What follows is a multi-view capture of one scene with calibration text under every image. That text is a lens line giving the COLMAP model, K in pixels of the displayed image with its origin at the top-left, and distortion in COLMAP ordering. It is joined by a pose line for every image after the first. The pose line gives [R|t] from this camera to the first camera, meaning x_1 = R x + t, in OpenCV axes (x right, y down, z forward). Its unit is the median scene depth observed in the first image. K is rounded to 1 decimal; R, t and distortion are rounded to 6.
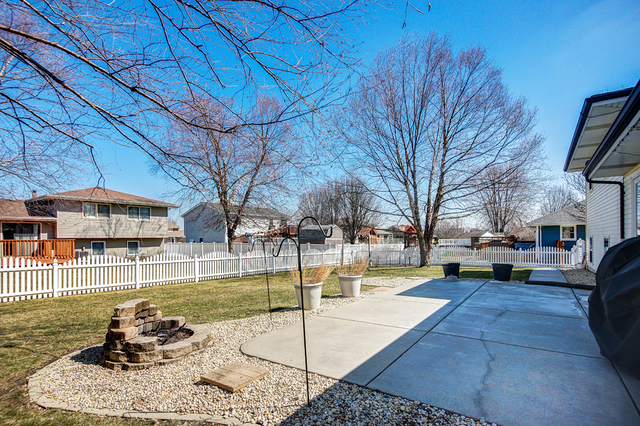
lens RADIAL K [[321.9, 0, 320.0], [0, 321.9, 213.0], [0, 0, 1]] dist [-0.001142, 0.000044]
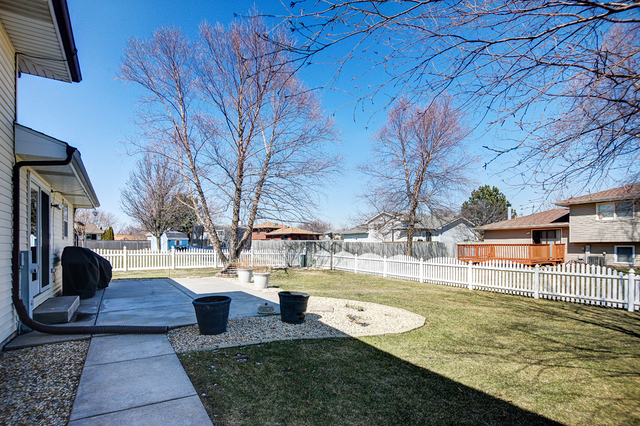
lens RADIAL K [[321.9, 0, 320.0], [0, 321.9, 213.0], [0, 0, 1]] dist [-0.001142, 0.000044]
pose [[-0.397503, -0.087775, -0.913393, 0.390177], [0.069664, 0.989655, -0.125421, 0.059208], [0.914953, -0.113486, -0.387276, 0.693529]]
